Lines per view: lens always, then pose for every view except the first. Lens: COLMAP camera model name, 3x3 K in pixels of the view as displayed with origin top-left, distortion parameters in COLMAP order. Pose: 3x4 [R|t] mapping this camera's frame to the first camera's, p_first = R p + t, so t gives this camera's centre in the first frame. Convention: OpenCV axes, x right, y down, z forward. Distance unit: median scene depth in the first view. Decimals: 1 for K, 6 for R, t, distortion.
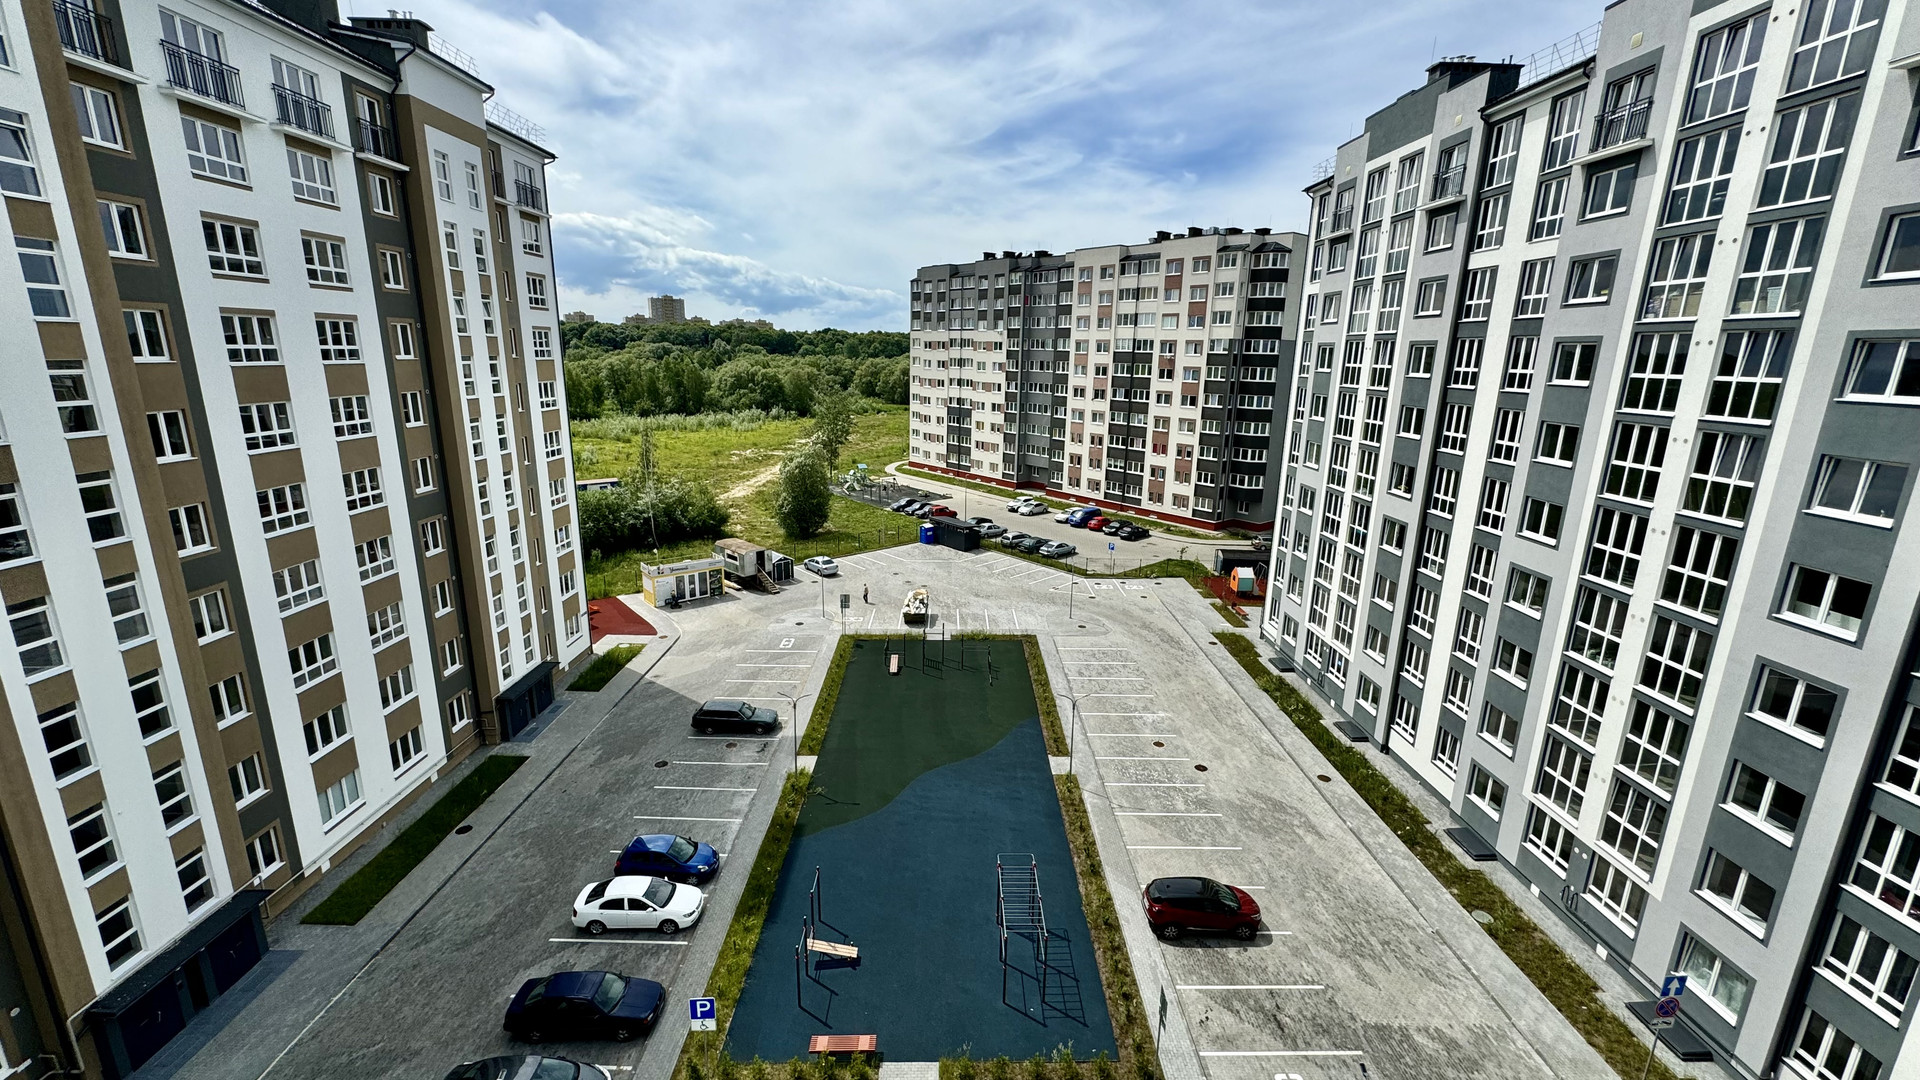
lens RADIAL K [[763.4, 0, 963.1], [0, 763.4, 537.8], [0, 0, 1]] dist [-0.003037, 0.000551]
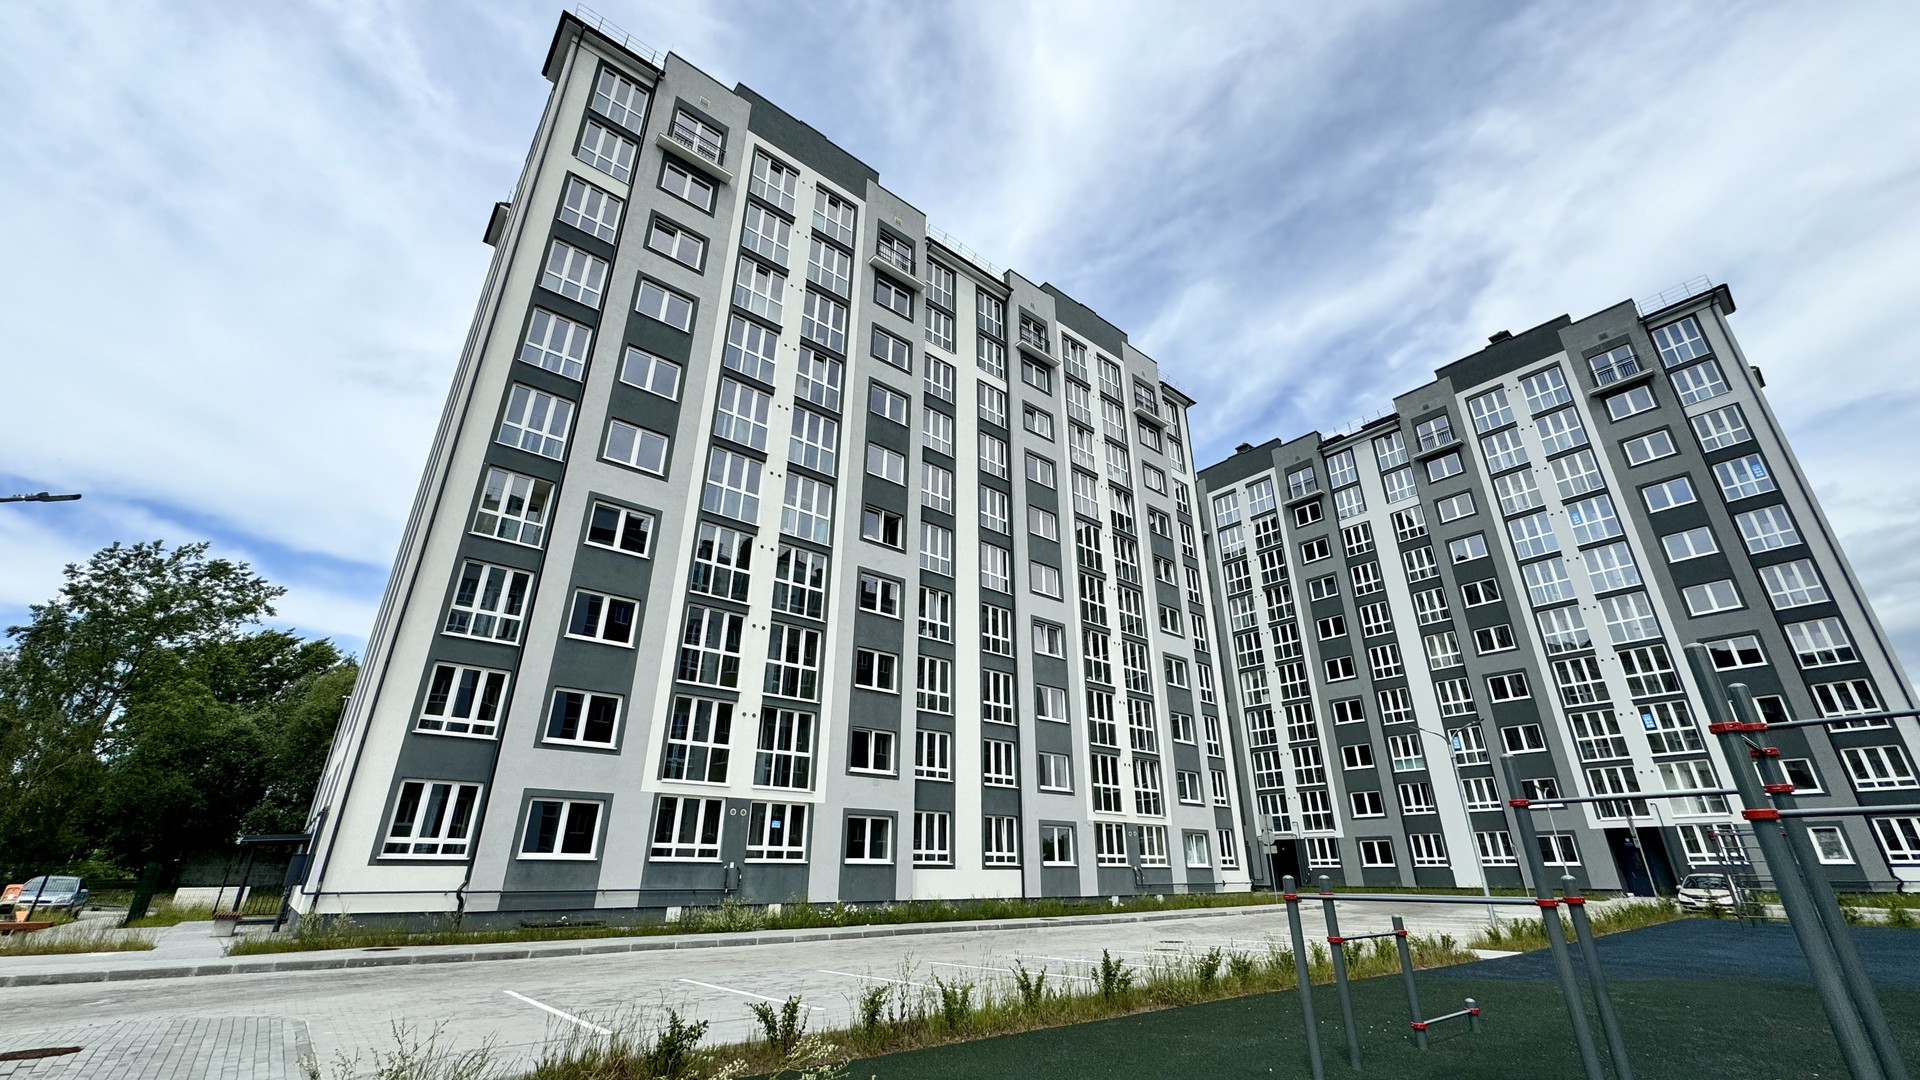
lens RADIAL K [[763.4, 0, 960.5], [0, 763.4, 538.2], [0, 0, 1]] dist [-0.003037, 0.000551]
pose [[-0.627322, 0.293323, 0.721407, -0.056580], [0.171655, 0.955652, -0.239299, 0.159205], [-0.759606, -0.026284, -0.649852, 1.647251]]
